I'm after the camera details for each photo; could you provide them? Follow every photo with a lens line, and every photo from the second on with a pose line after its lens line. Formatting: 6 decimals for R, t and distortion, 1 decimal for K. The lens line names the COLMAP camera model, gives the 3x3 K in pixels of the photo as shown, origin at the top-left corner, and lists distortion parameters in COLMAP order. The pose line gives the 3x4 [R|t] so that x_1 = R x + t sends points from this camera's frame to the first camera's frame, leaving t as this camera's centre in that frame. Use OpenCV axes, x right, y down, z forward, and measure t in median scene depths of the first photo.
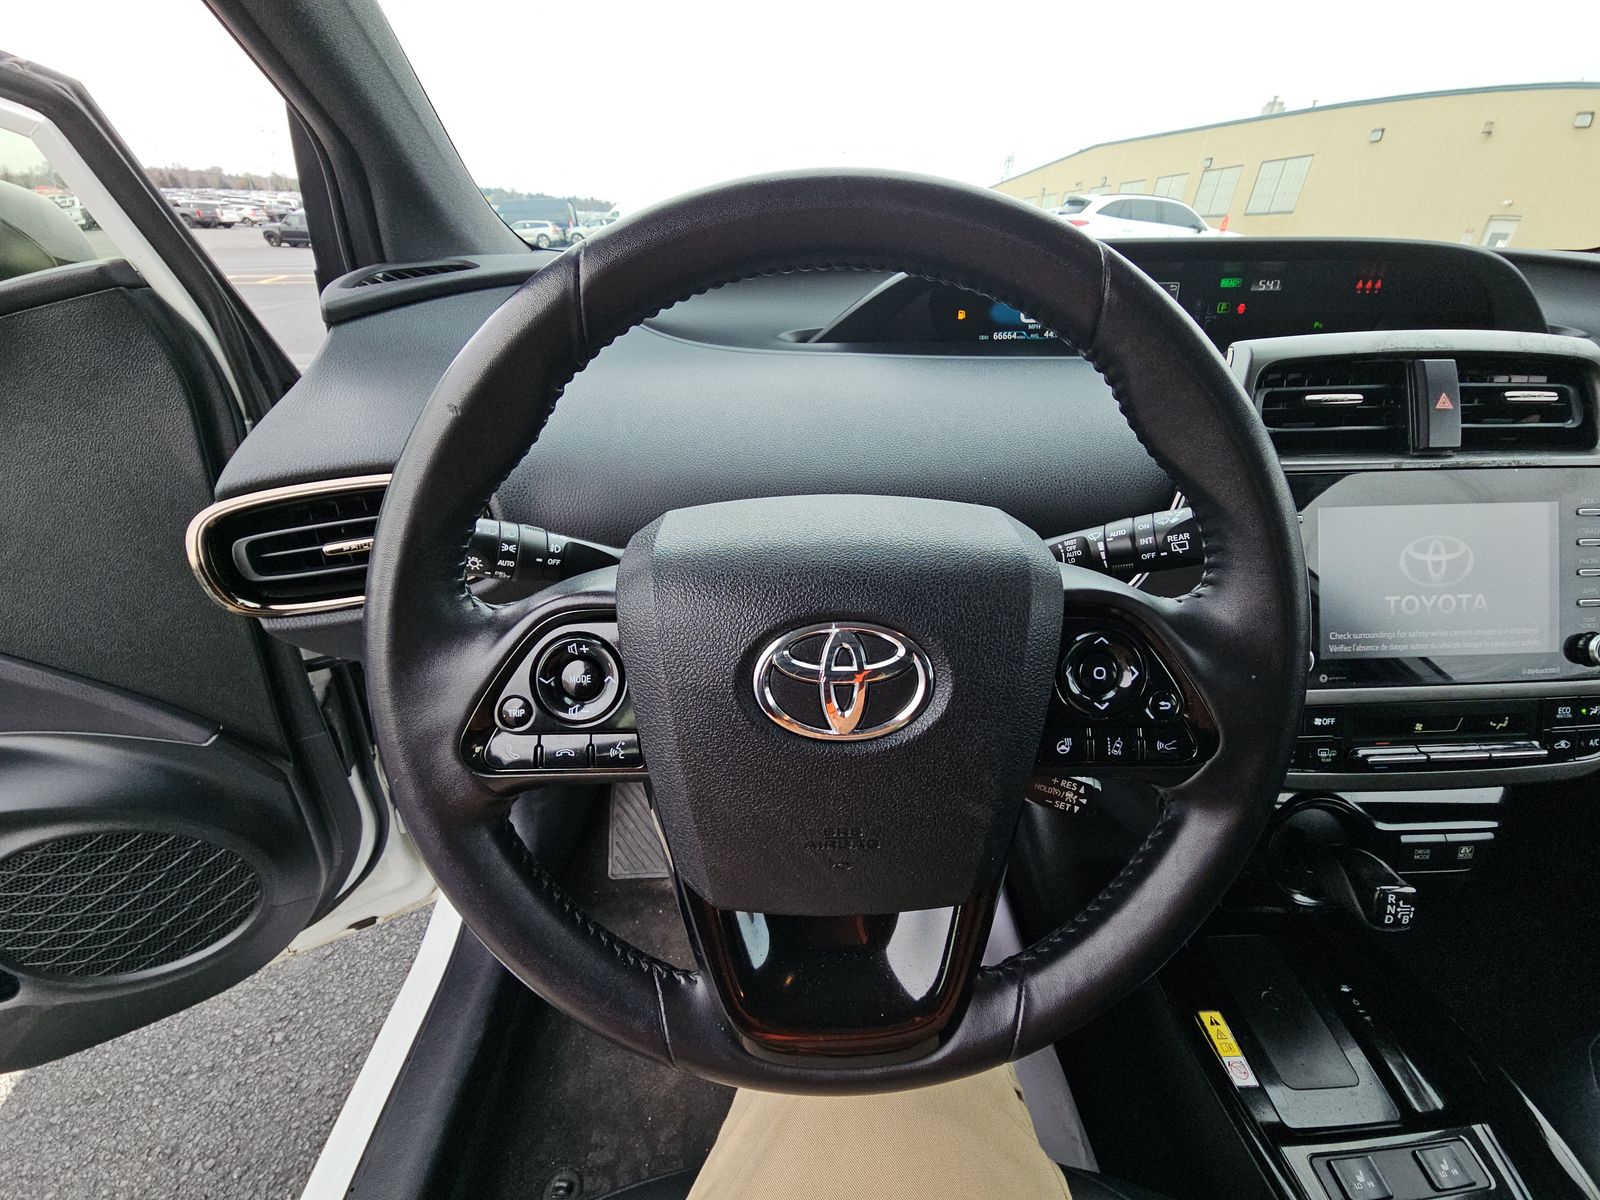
lens RADIAL K [[648.1, 0, 767.3], [0, 648.1, 604.4], [0, 0, 1]] dist [-0.000528, -0.000485]
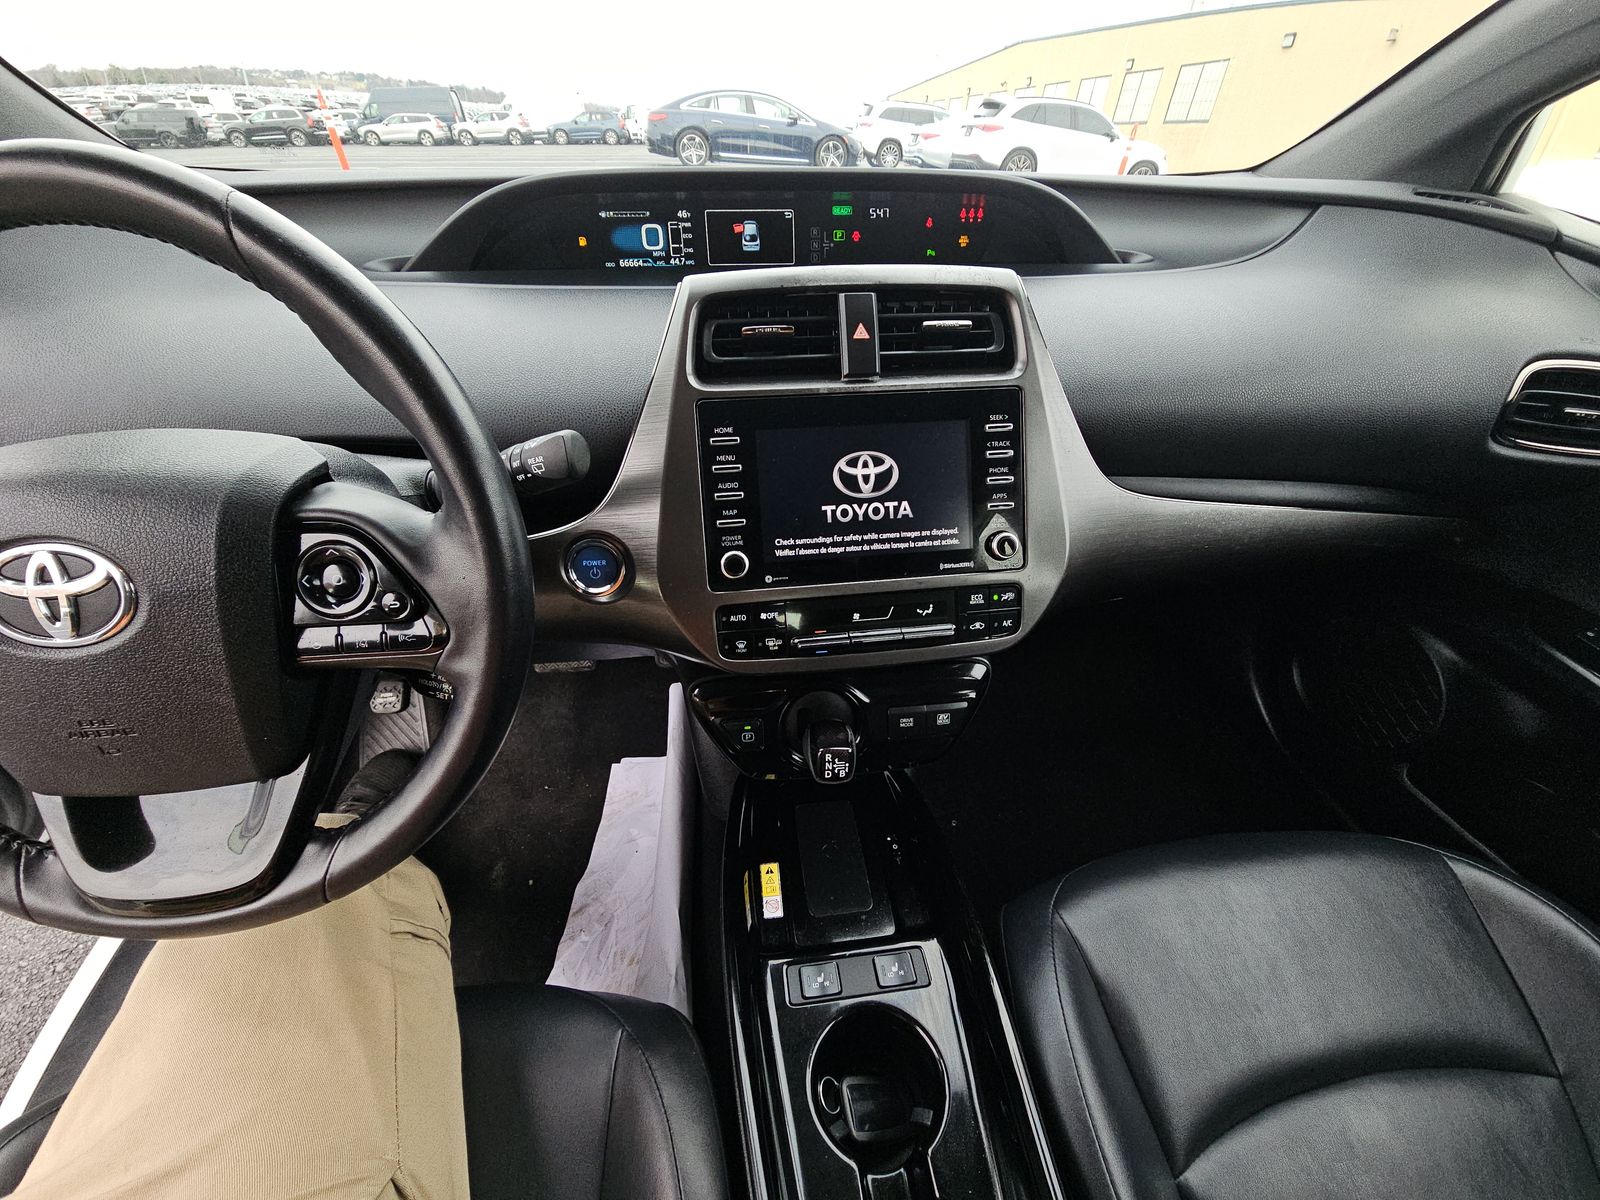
lens RADIAL K [[648.1, 0, 800.6], [0, 648.1, 603.7], [0, 0, 1]] dist [-0.000528, -0.000485]
pose [[0.995065, -0.045025, 0.088424, 0.666435], [0.035053, 0.993172, 0.111264, 0.024804], [-0.092830, -0.107616, 0.989849, -0.135809]]
